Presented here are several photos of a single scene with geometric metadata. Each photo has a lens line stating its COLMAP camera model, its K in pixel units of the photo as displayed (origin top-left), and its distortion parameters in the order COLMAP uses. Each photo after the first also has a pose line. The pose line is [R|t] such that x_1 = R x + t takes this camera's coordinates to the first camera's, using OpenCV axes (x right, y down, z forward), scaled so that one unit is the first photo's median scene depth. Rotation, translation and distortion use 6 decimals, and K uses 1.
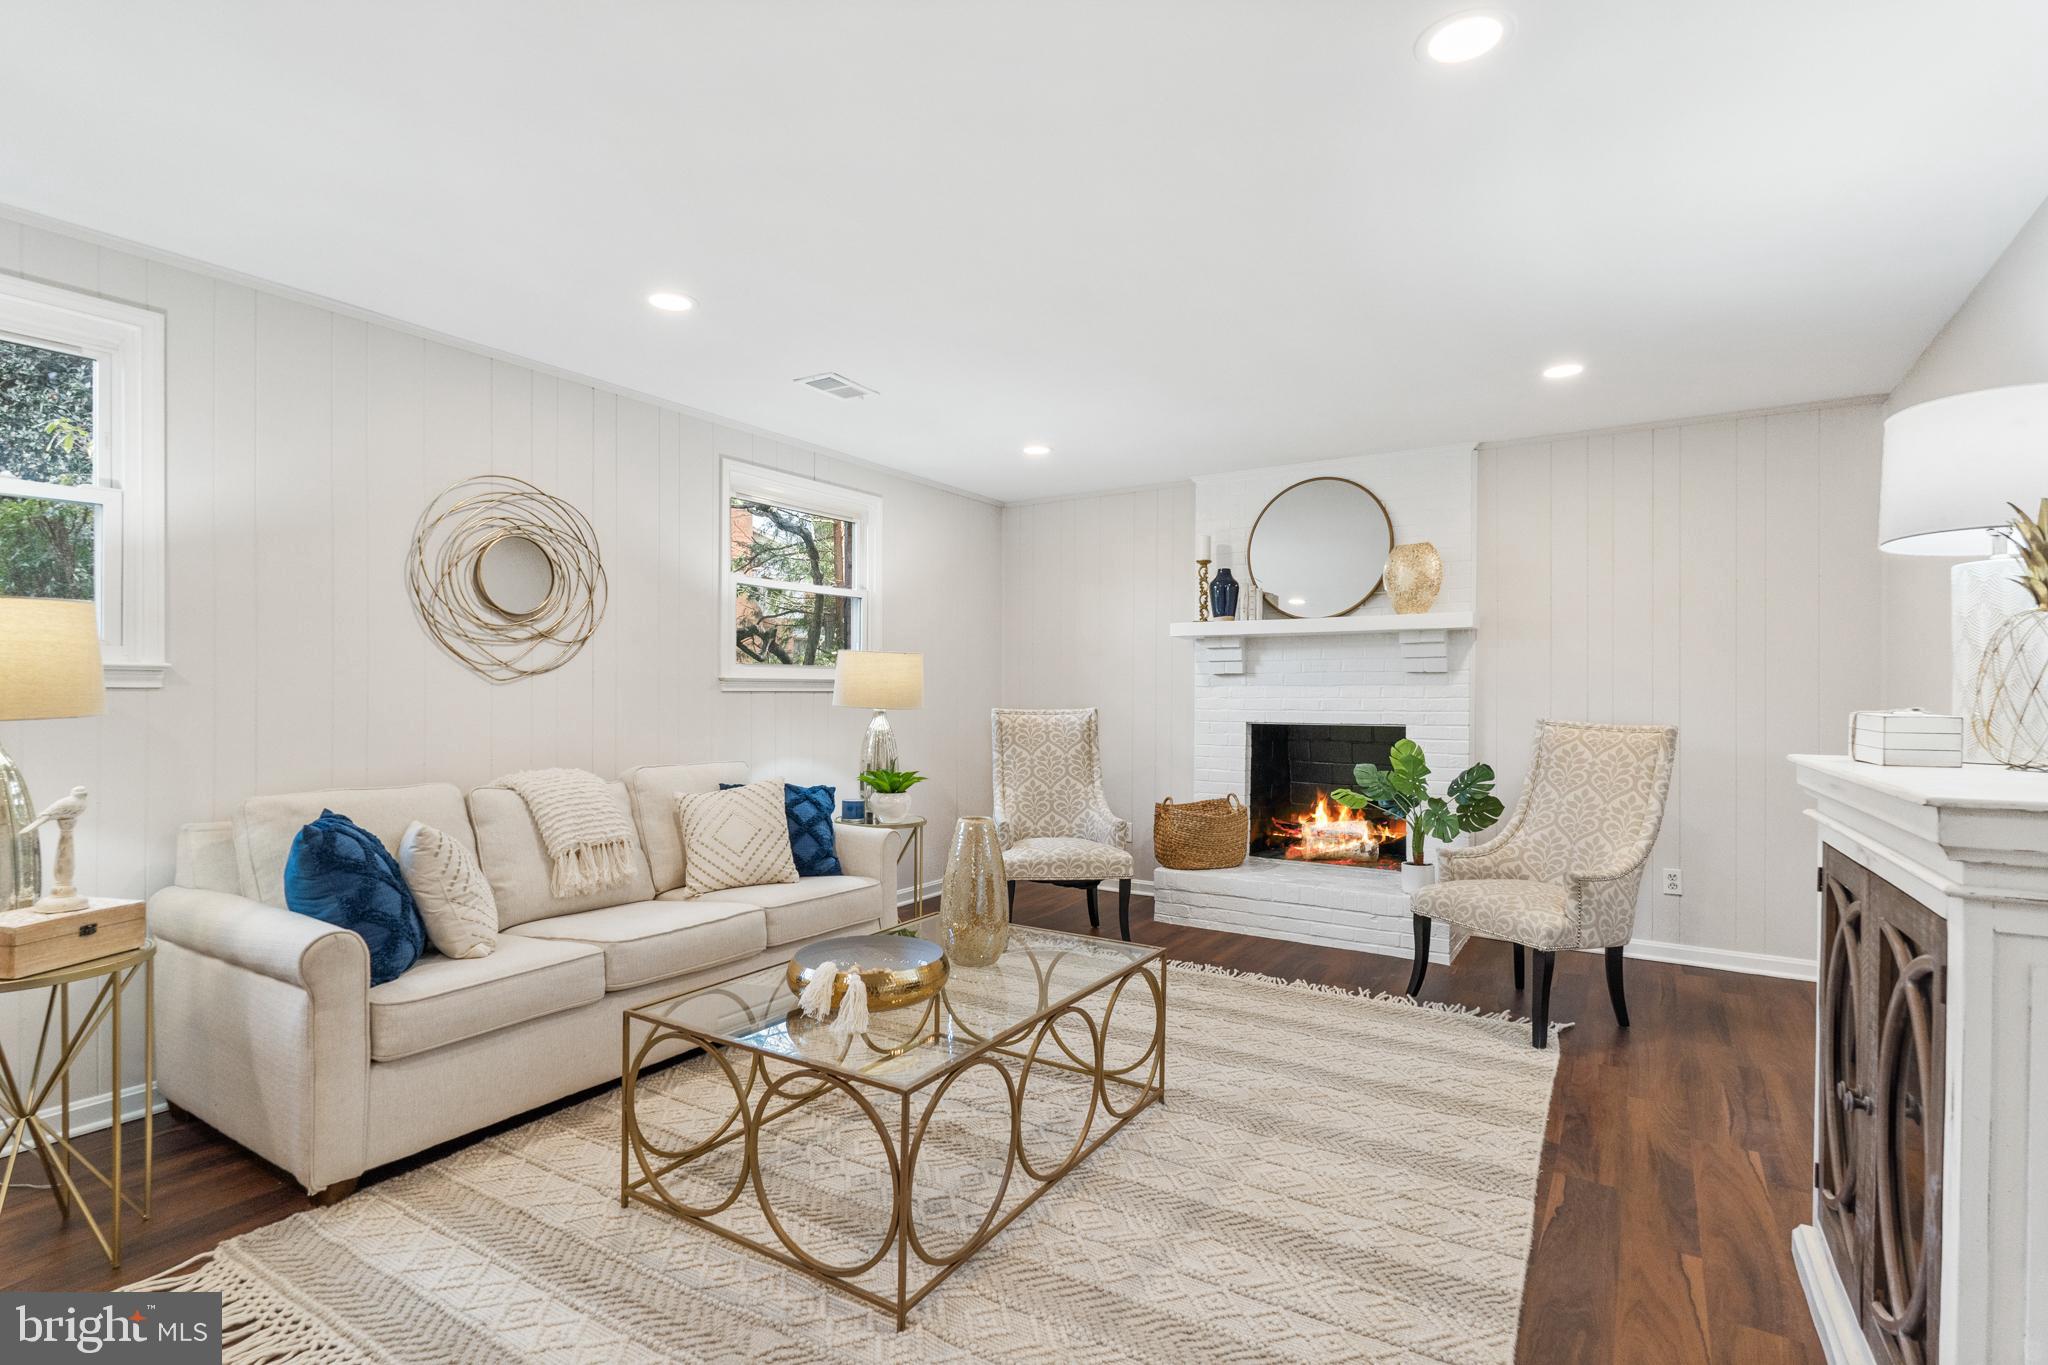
lens RADIAL K [[981.5, 0, 1020.0], [0, 981.5, 690.8], [0, 0, 1]] dist [-0.002912, 0.000358]
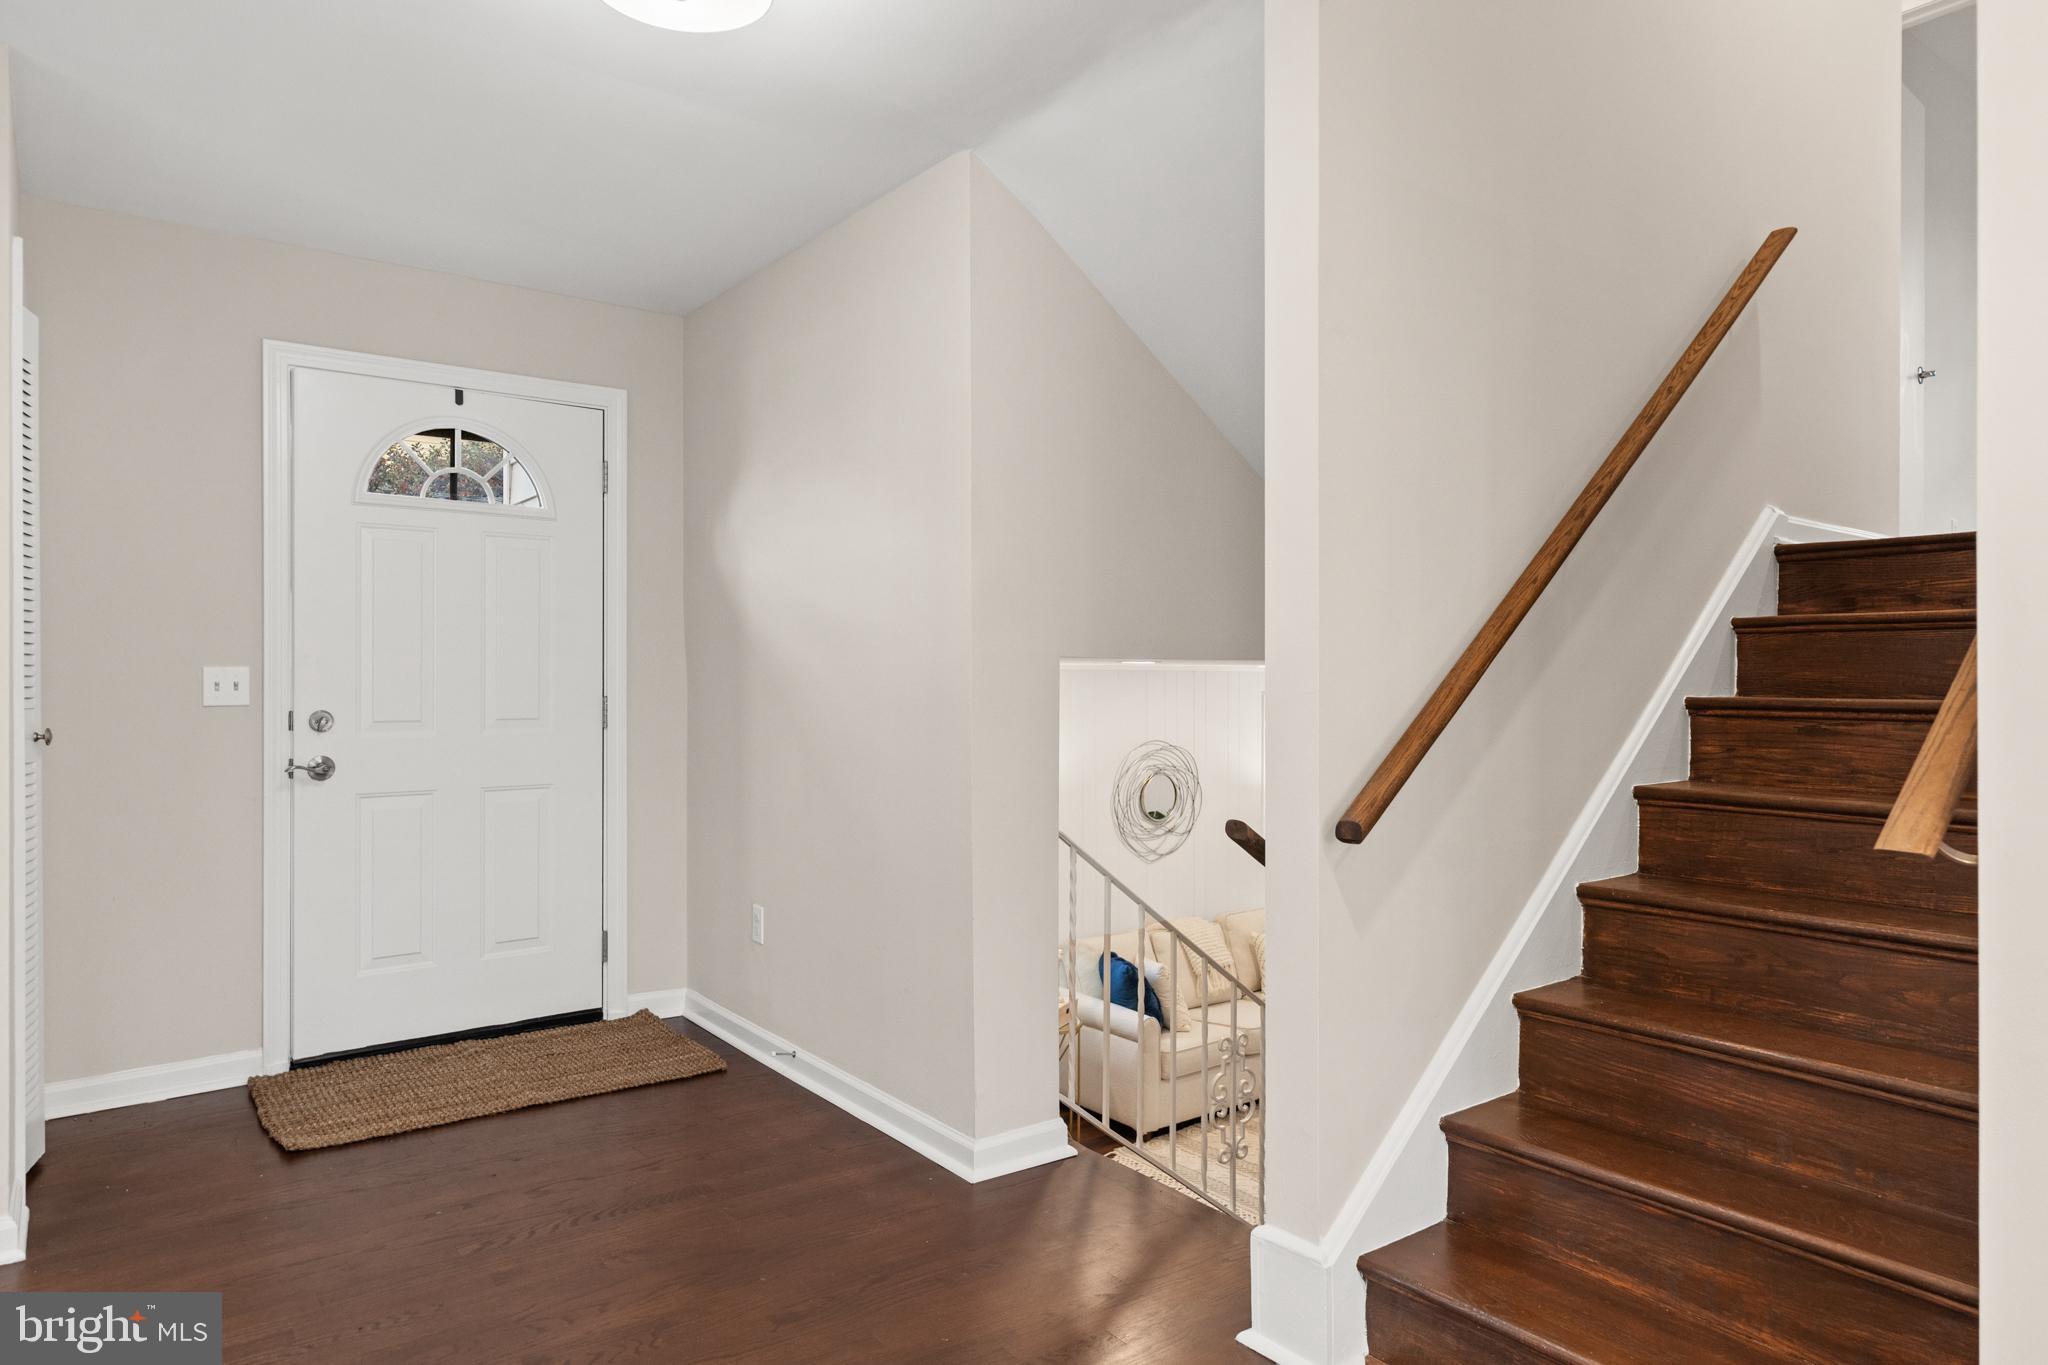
lens RADIAL K [[1237.3, 0, 1030.7], [0, 1237.3, 677.0], [0, 0, 1]] dist [-0.002461, 0.001058]
pose [[0.940332, -0.001325, -0.340257, -0.000816], [0.000681, 0.999998, -0.002011, -0.317231], [0.340259, 0.001659, 0.940330, -1.051171]]
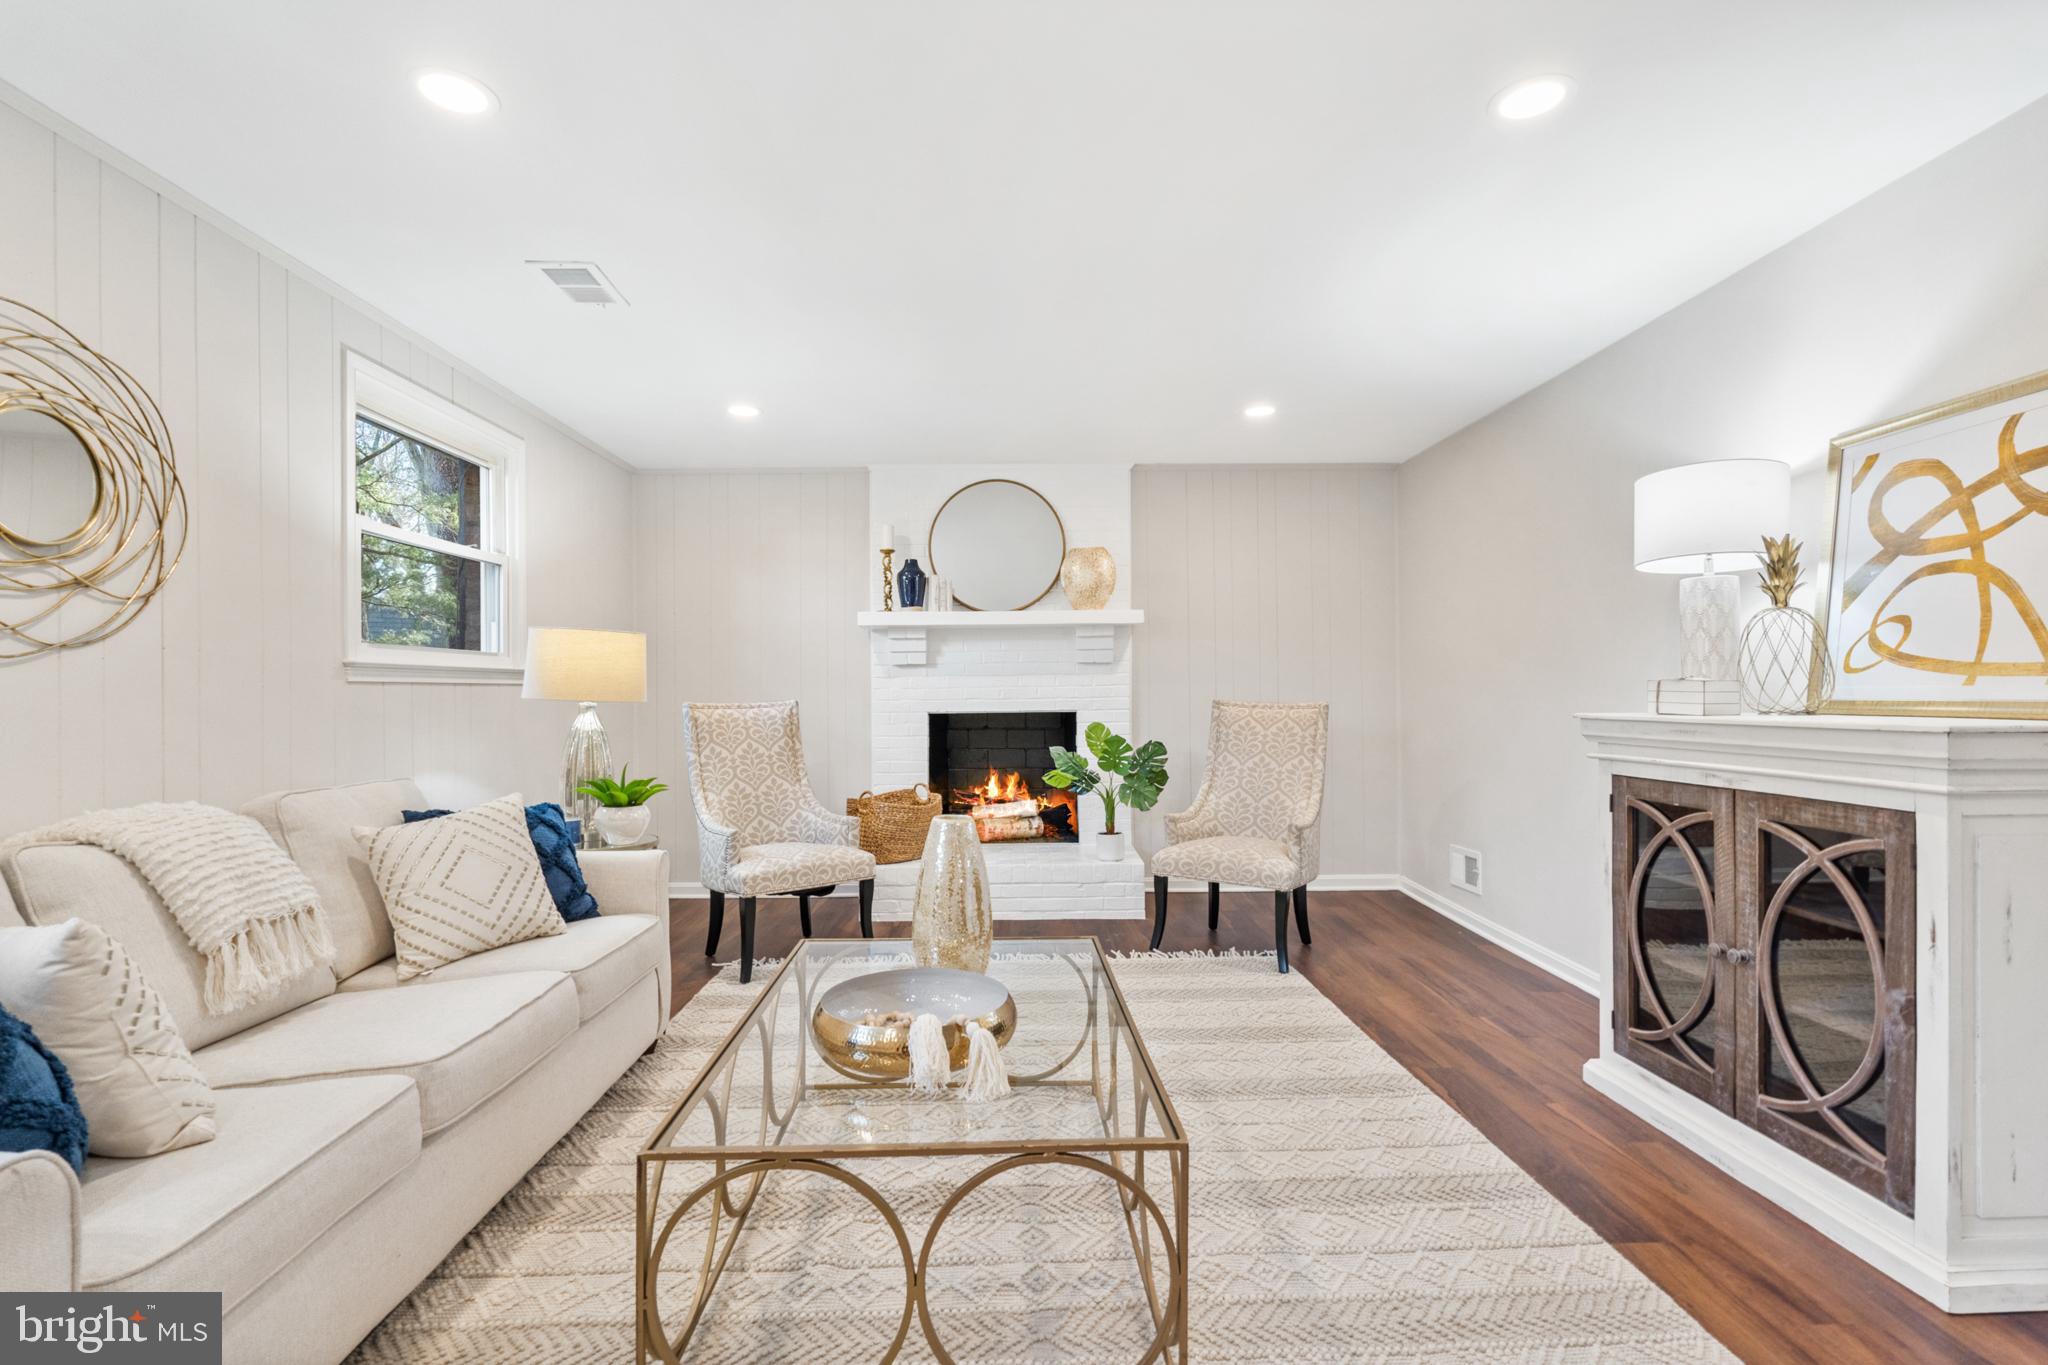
lens RADIAL K [[927.9, 0, 1028.5], [0, 927.9, 687.1], [0, 0, 1]] dist [-0.006449, 0.000266]
pose [[0.827625, -0.007602, 0.561229, -0.331192], [0.010967, 0.999936, -0.002627, 0.014364], [-0.561174, 0.008329, 0.827656, 0.218877]]
